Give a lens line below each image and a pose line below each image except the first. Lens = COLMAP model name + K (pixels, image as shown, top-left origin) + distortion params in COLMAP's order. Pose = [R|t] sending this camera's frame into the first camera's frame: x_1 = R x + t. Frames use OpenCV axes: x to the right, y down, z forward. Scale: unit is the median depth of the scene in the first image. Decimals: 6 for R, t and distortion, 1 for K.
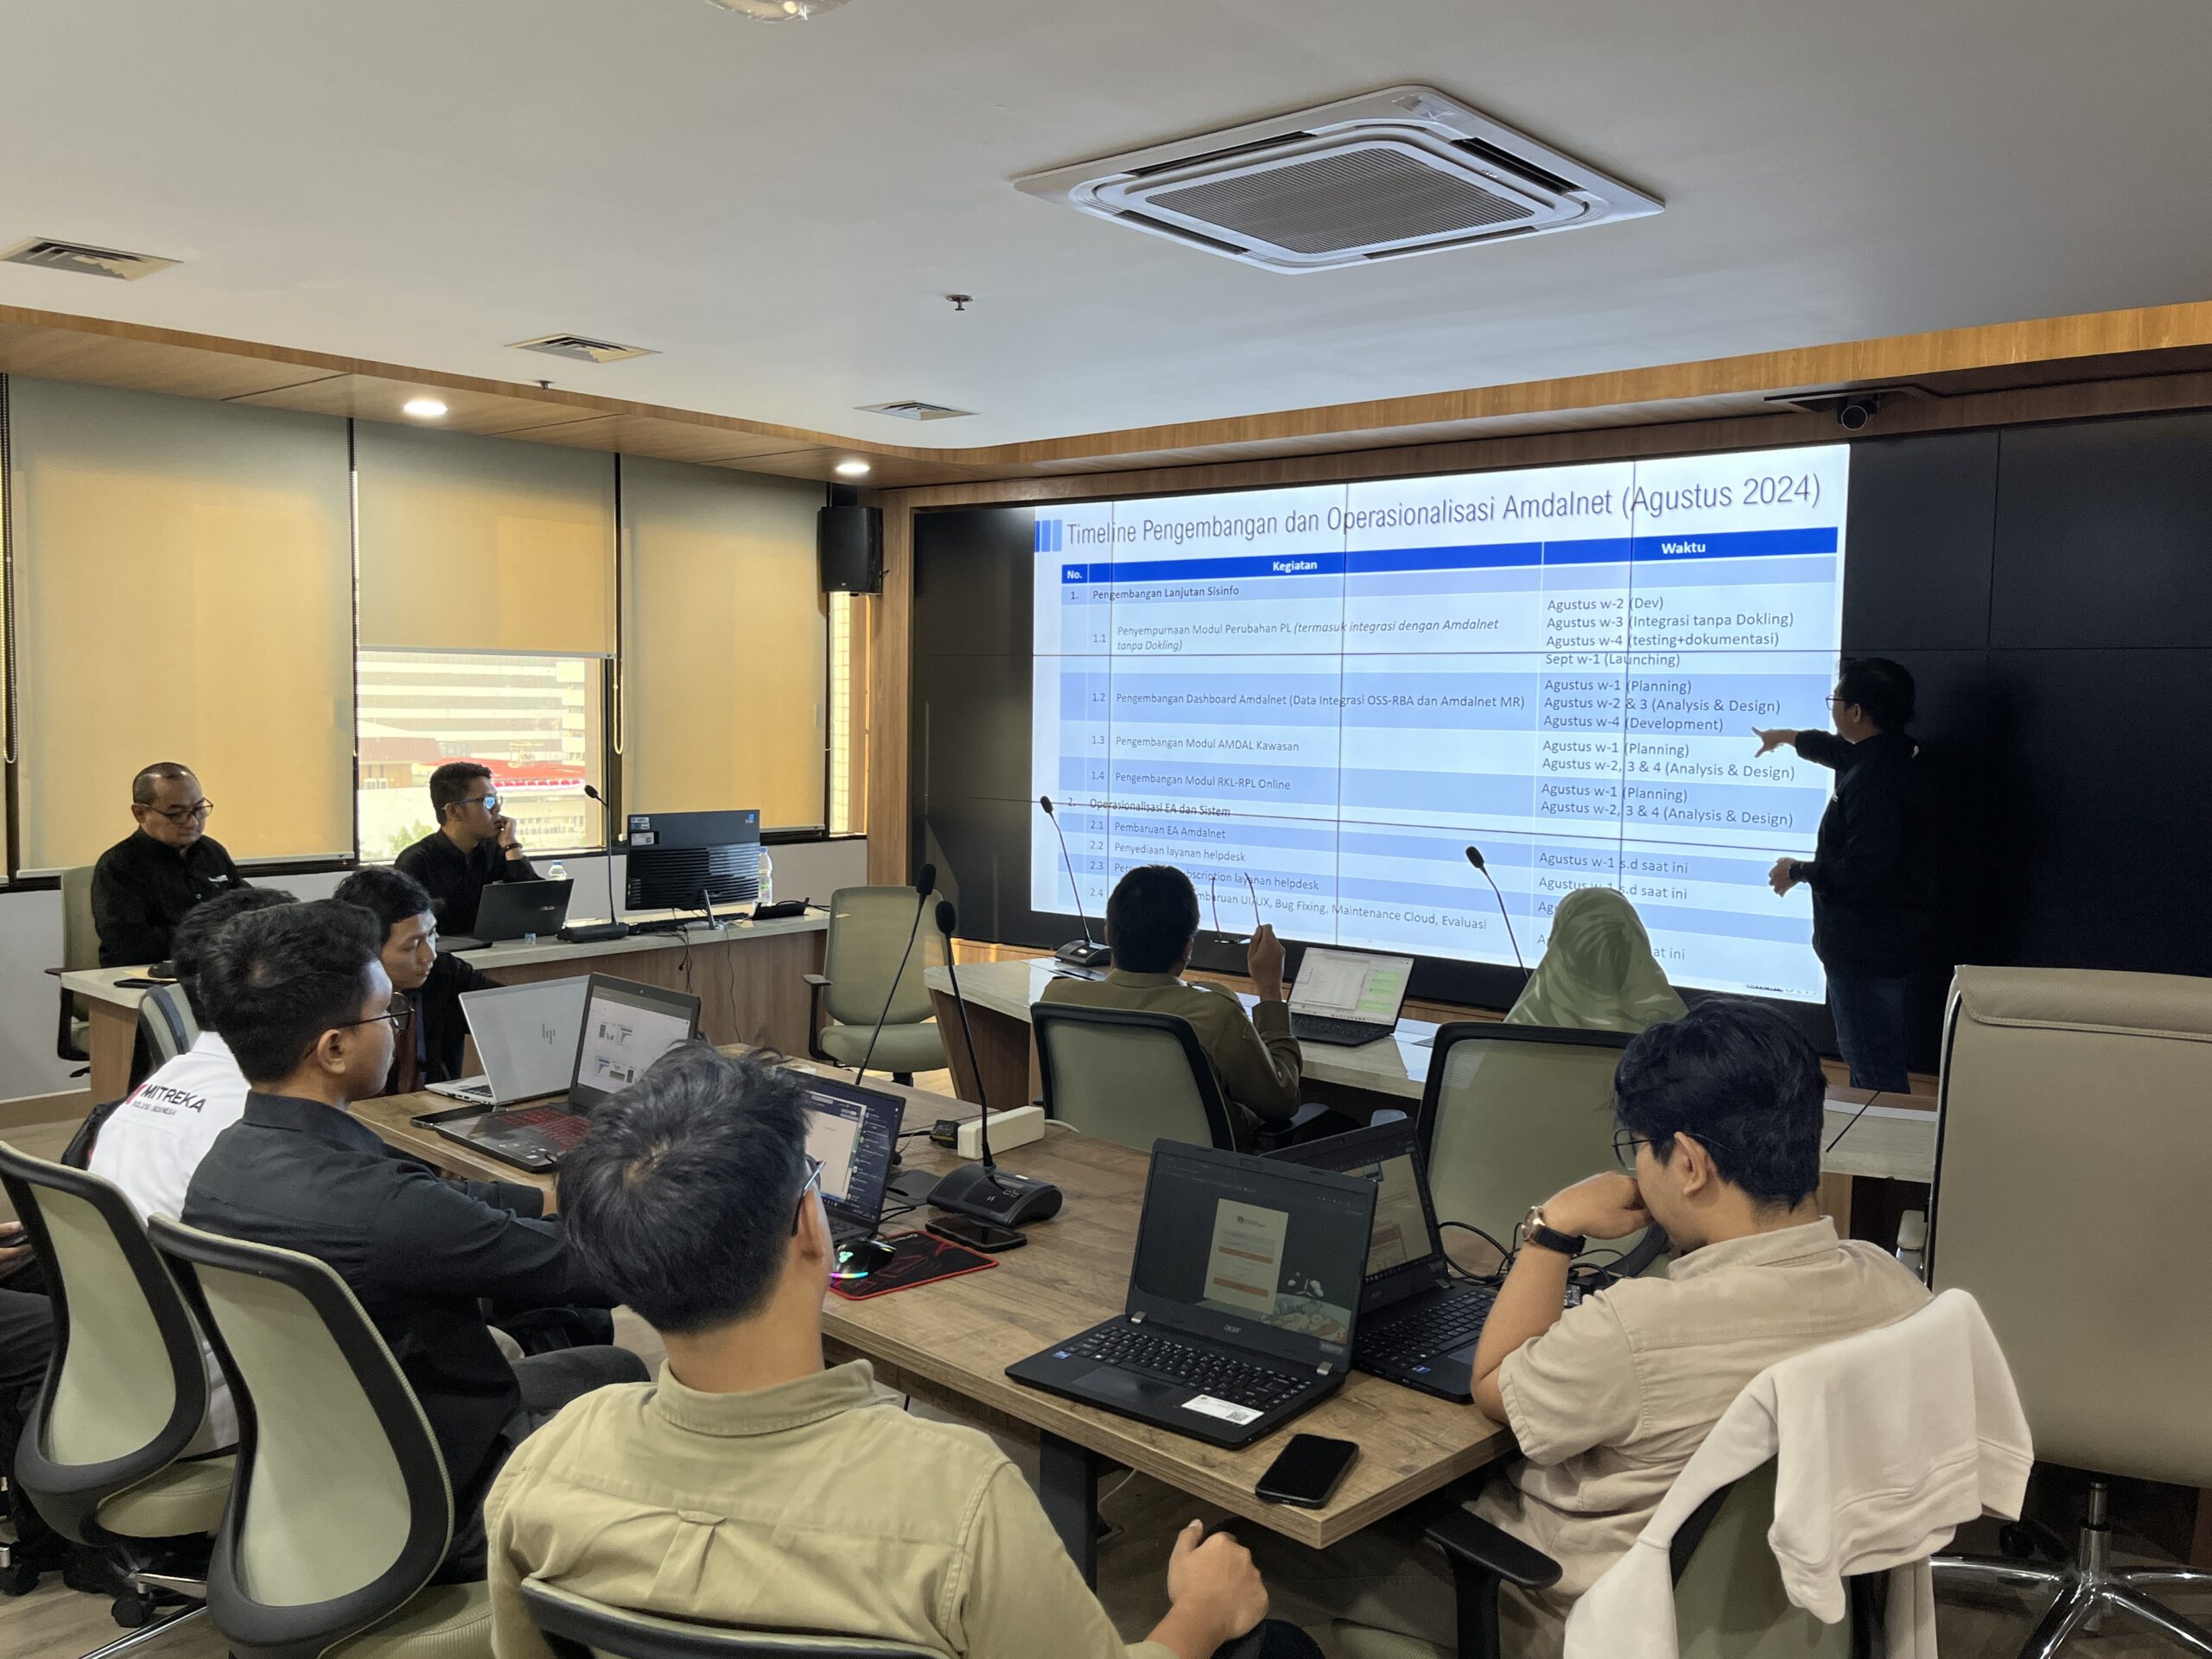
lens RADIAL K [[1775.9, 0, 1120.7], [0, 1775.9, 833.1], [0, 0, 1]] dist [0.032813, -0.006807]
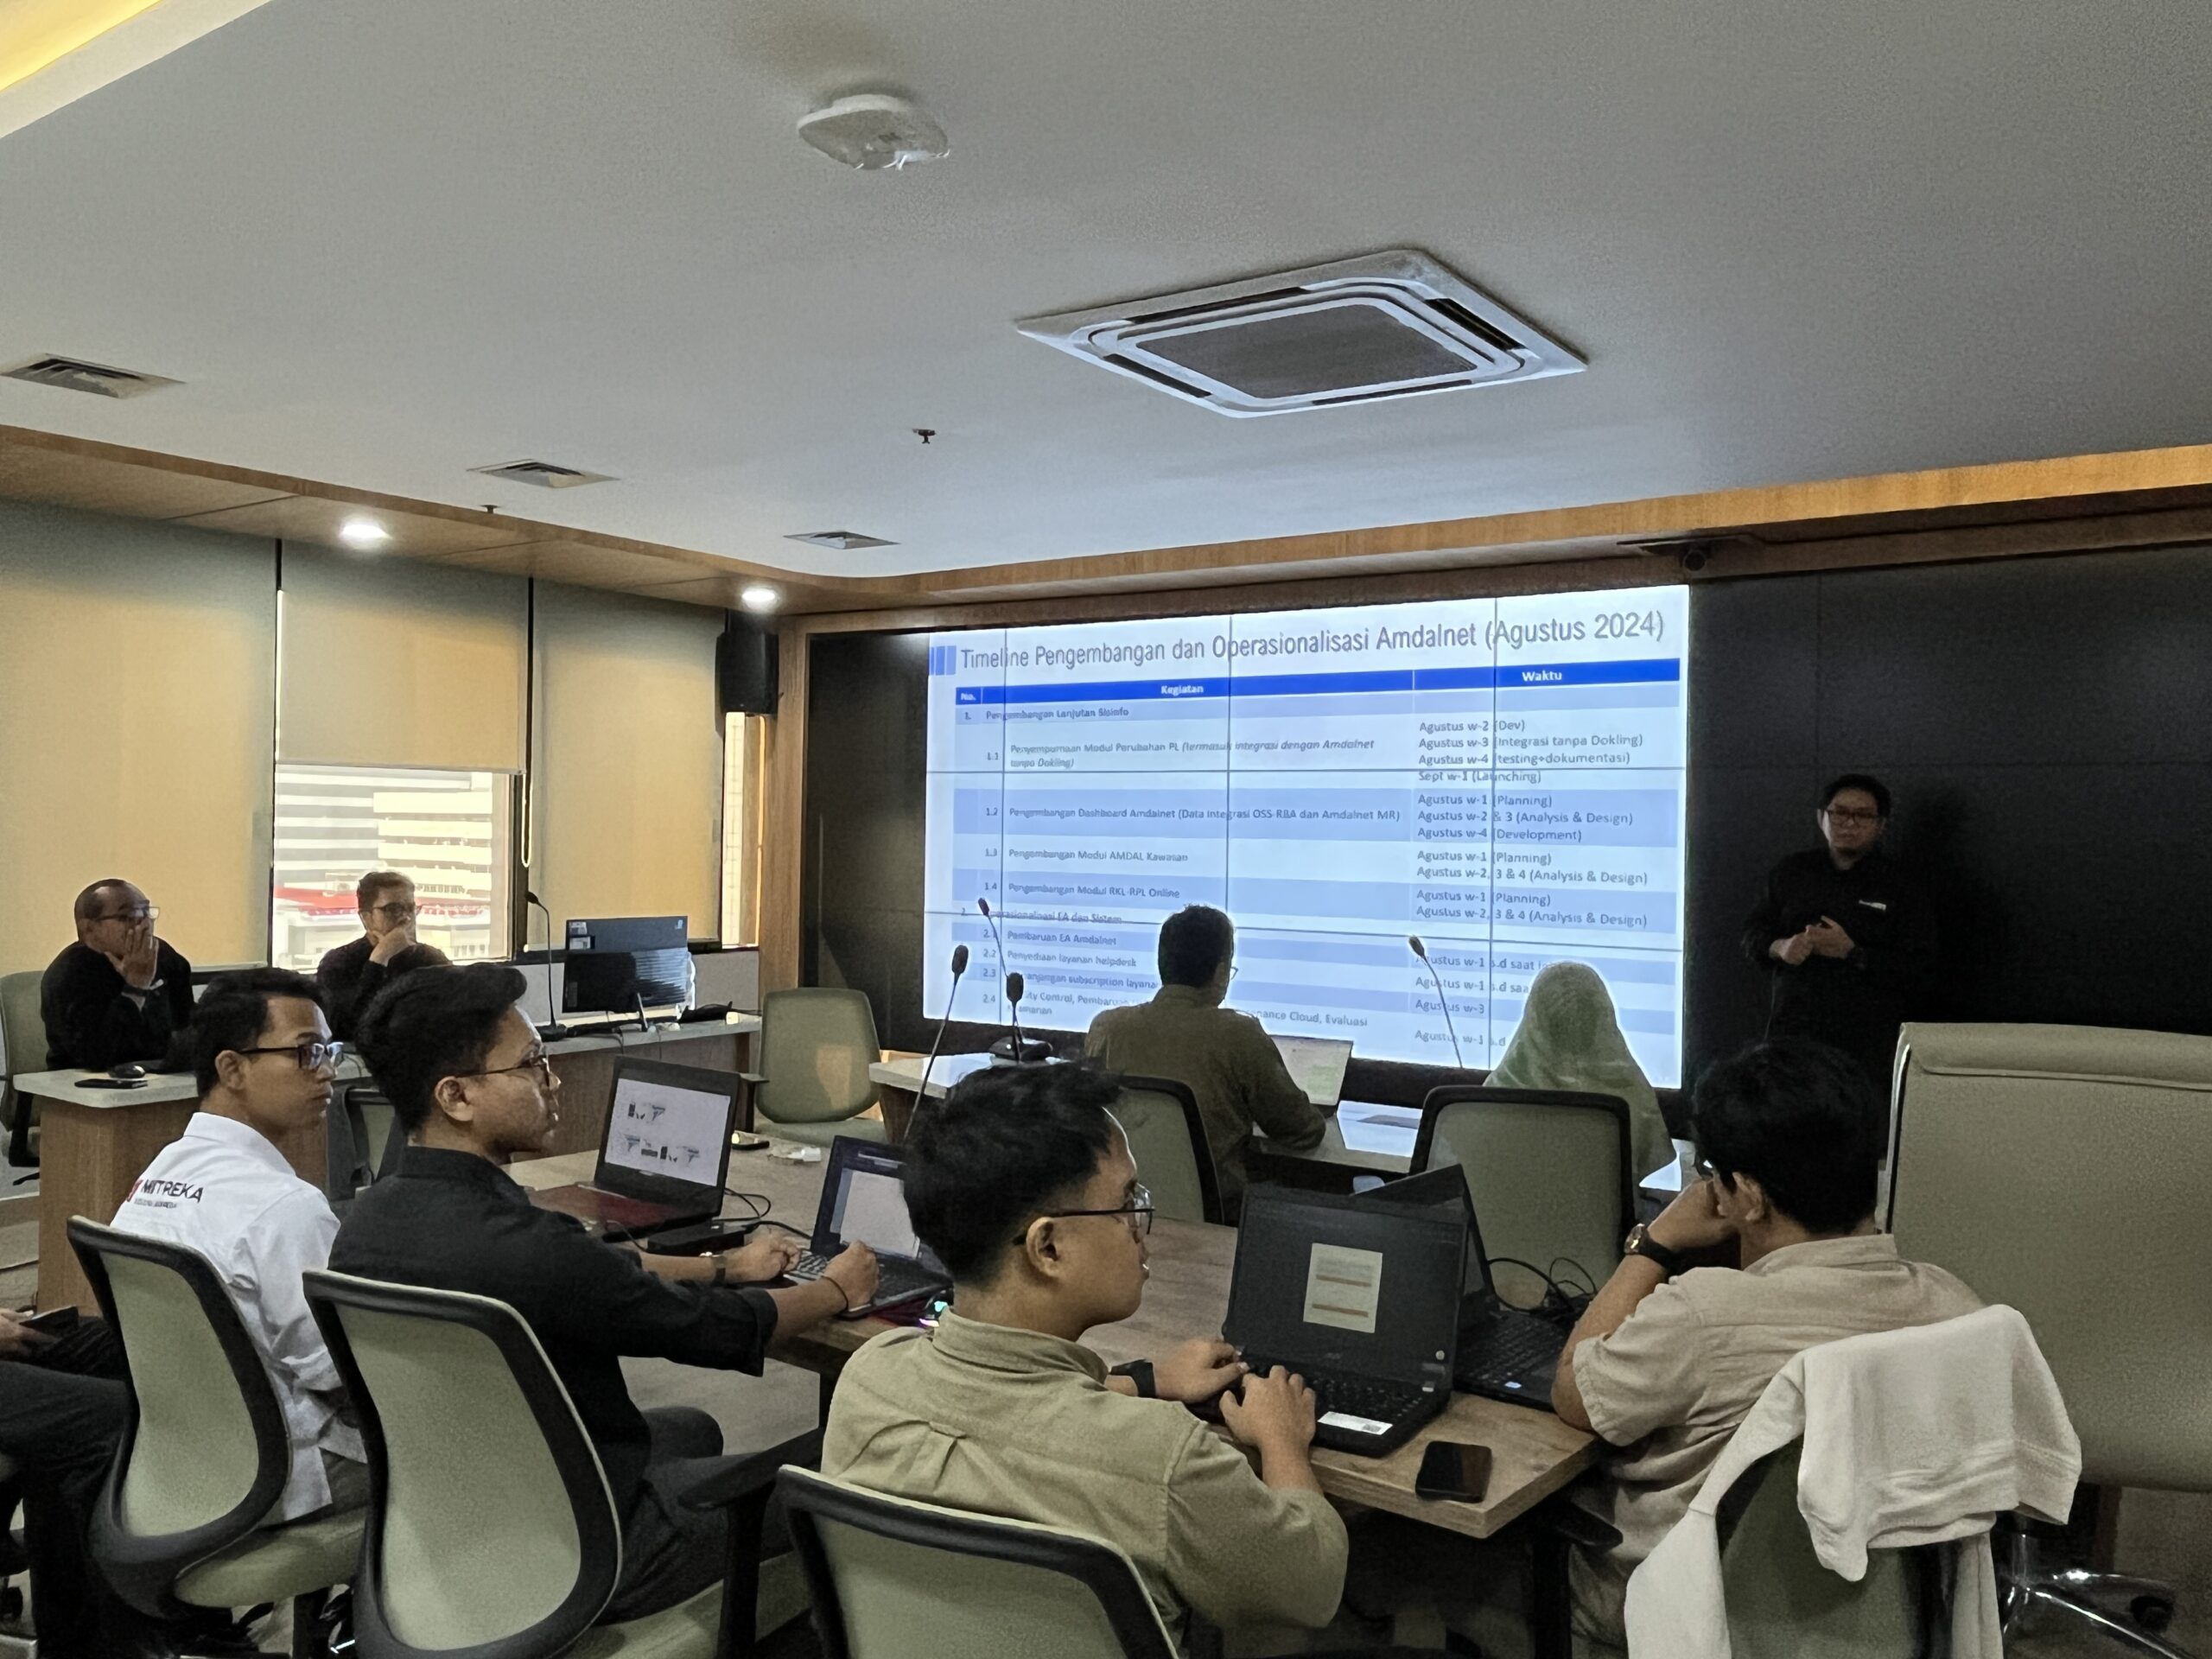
lens RADIAL K [[1700.4, 0, 1099.3], [0, 1700.4, 834.4], [0, 0, 1]] dist [0.002108, 0.012968]
pose [[0.994847, 0.000616, 0.101385, -0.067580], [0.006807, 0.997320, -0.072849, 0.013841], [-0.101158, 0.073164, 0.992176, -0.011374]]
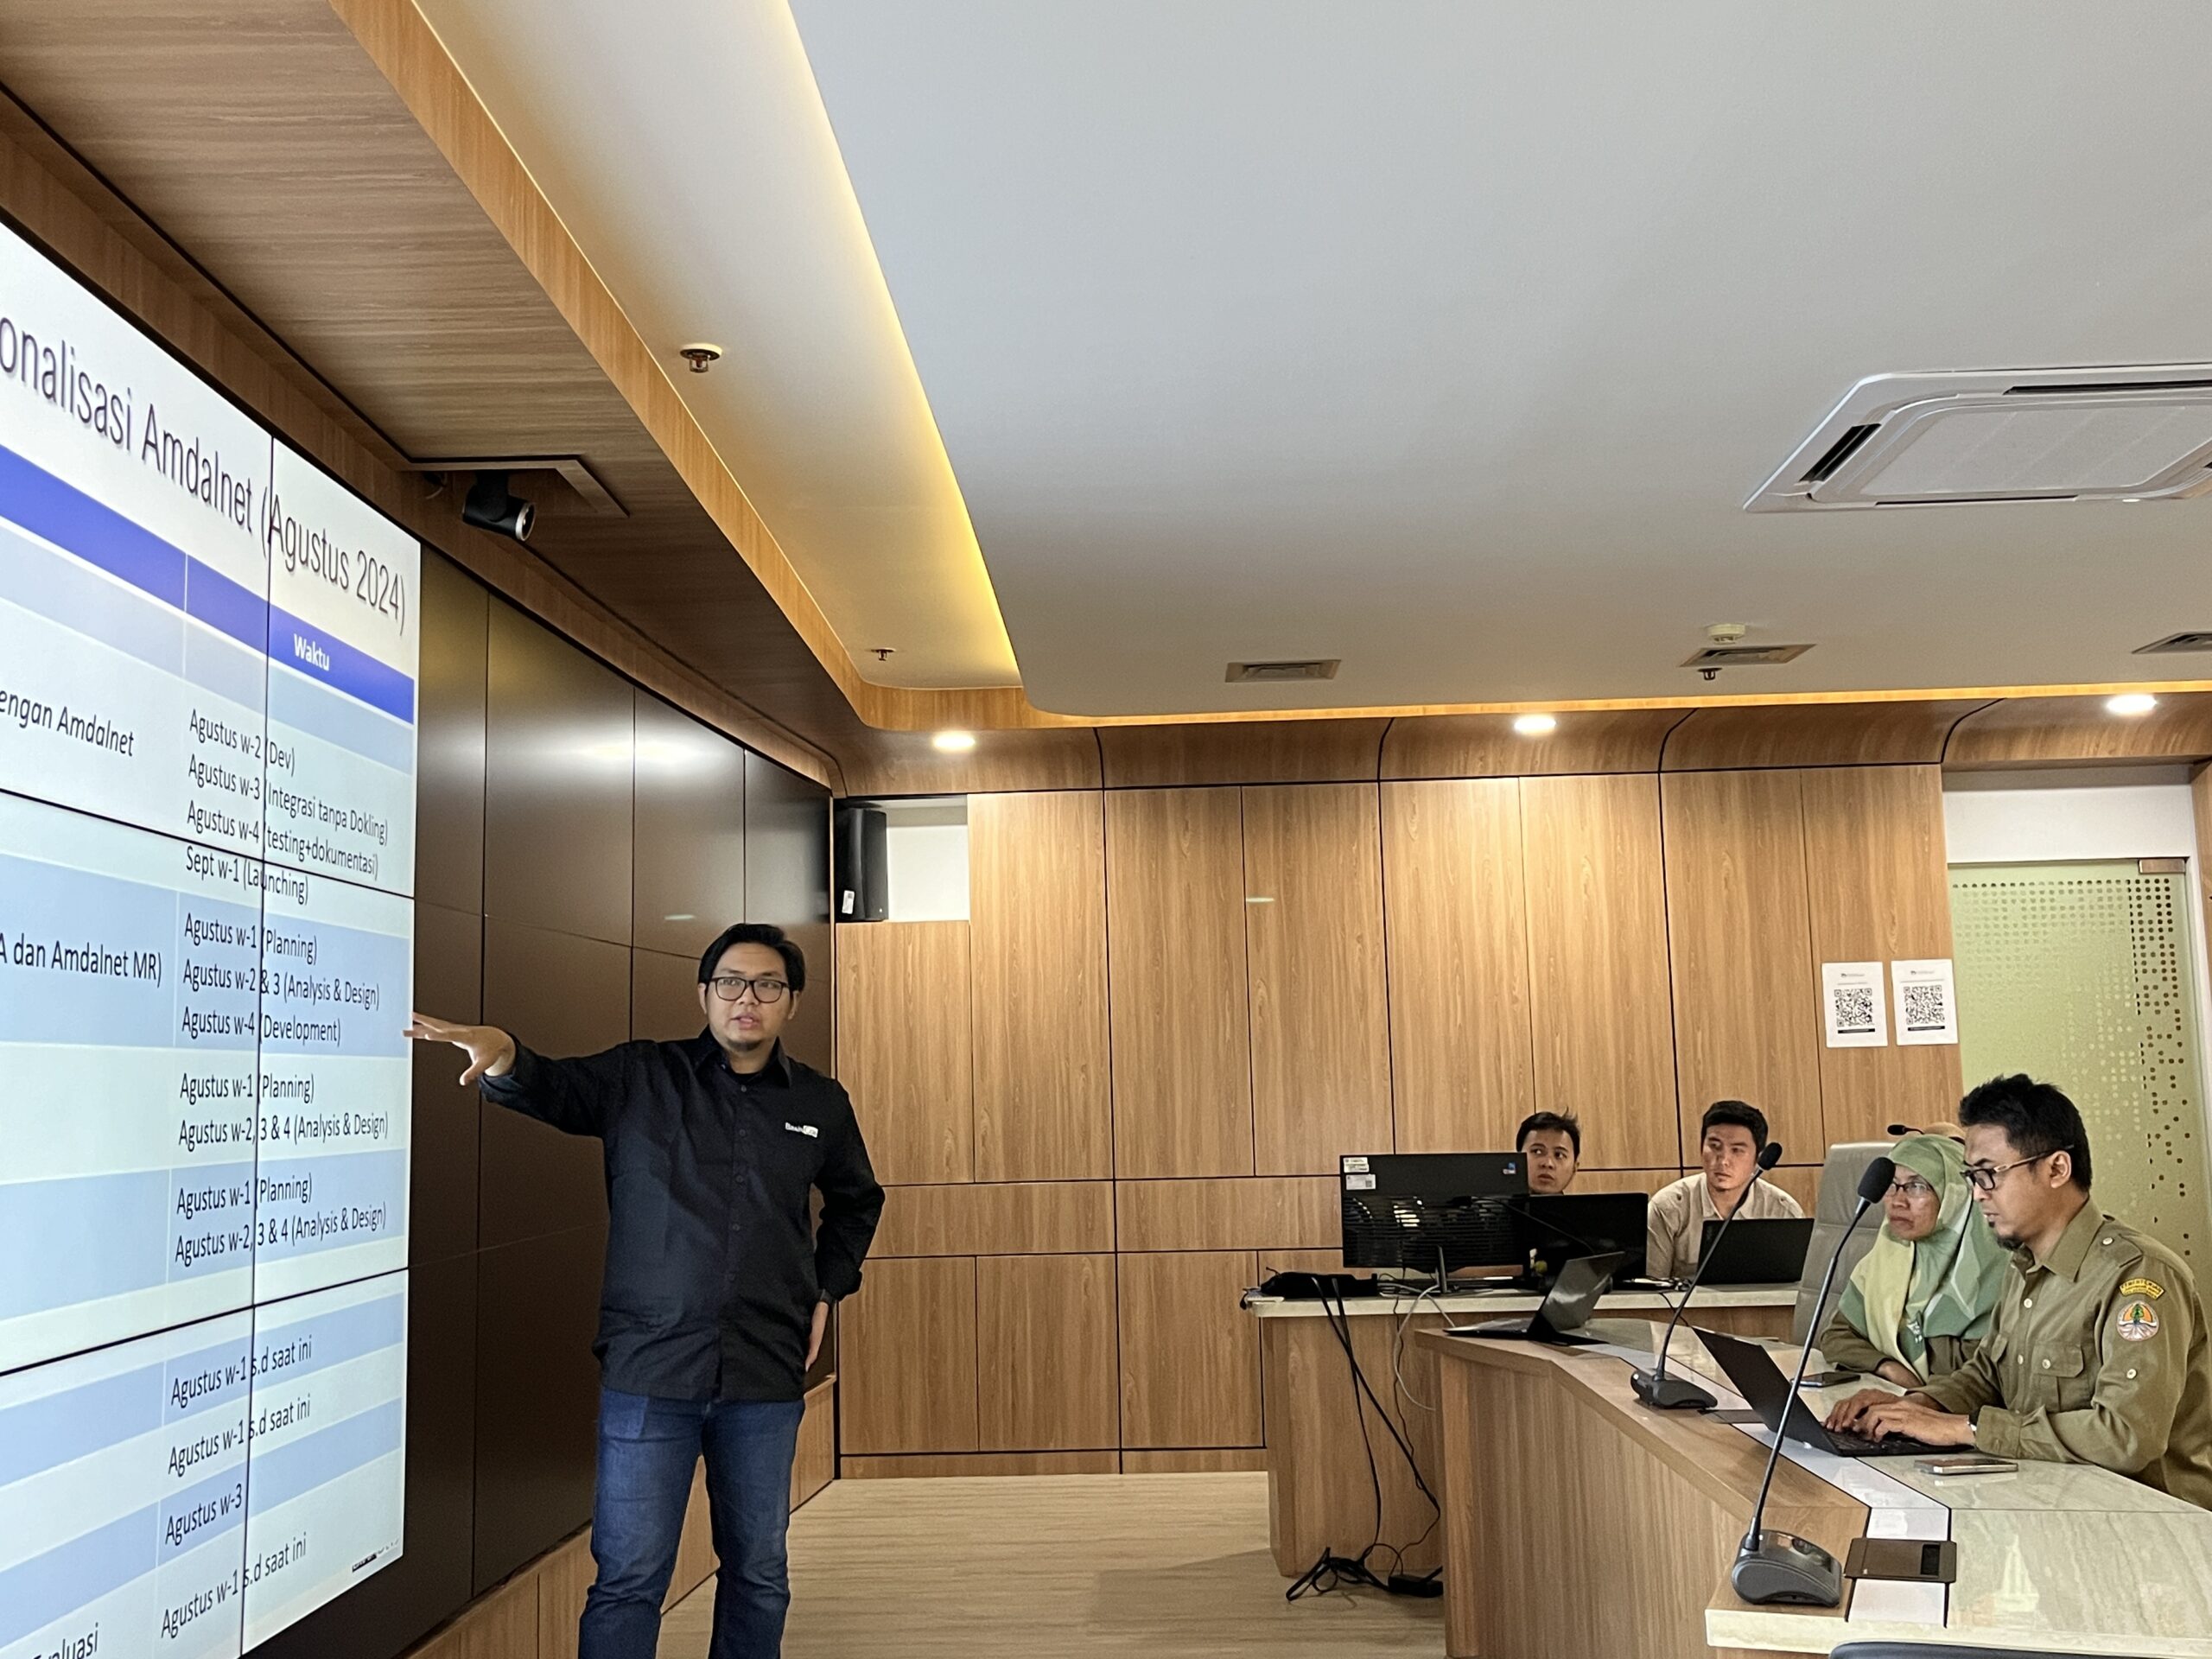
lens RADIAL K [[2347.9, 0, 1101.9], [0, 2347.9, 820.7], [0, 0, 1]] dist [0.120671, 0.000000]
pose [[-0.632255, 0.081929, 0.770416, -0.313537], [0.077245, 0.996104, -0.042537, -0.076545], [-0.770900, 0.032616, -0.636121, 1.303253]]
